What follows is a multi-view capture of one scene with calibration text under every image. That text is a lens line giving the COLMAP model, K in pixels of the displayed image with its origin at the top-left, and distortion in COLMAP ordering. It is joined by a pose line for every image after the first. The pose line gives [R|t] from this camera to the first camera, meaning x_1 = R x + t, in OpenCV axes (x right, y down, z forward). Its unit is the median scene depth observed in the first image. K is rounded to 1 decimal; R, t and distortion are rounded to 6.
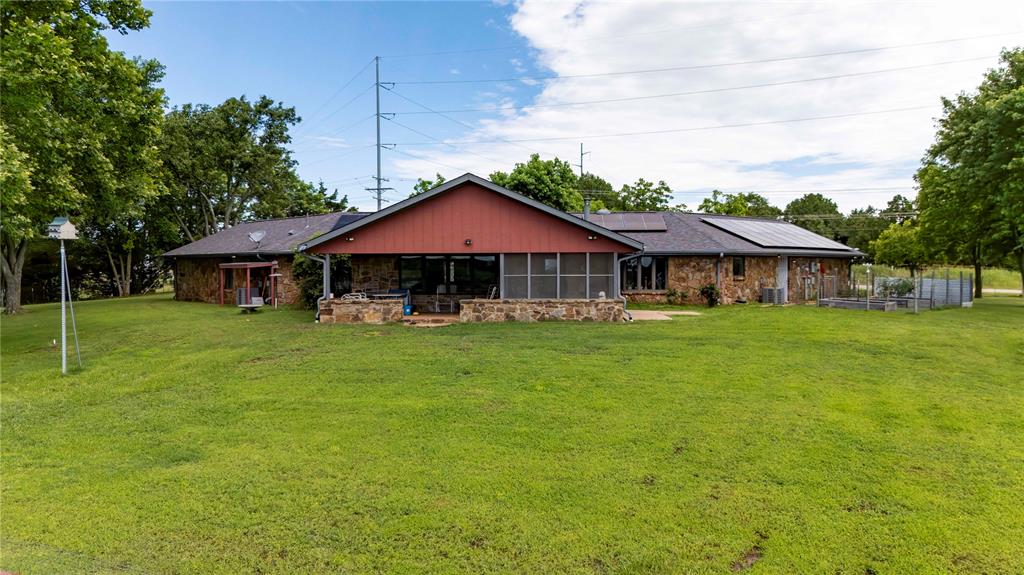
lens RADIAL K [[773.3, 0, 512.0], [0, 773.3, 287.5], [0, 0, 1]] dist [0.067275, 0.001119]
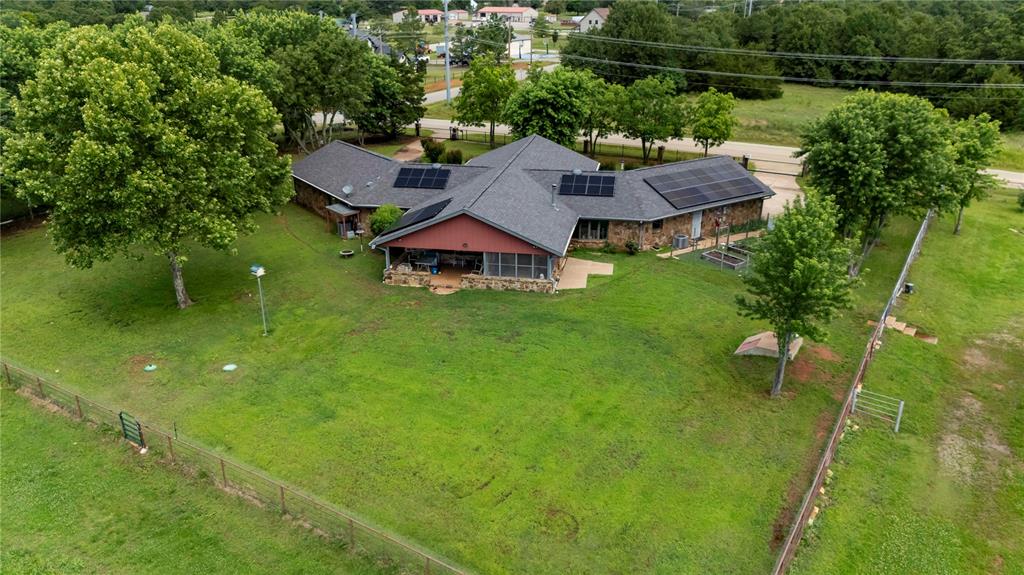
lens RADIAL K [[773.3, 0, 512.0], [0, 773.3, 287.5], [0, 0, 1]] dist [0.067275, 0.001119]
pose [[0.992917, 0.038747, -0.112310, 0.248052], [-0.000386, 0.946369, 0.323087, -0.531322], [0.118806, -0.320756, 0.939681, -0.657771]]
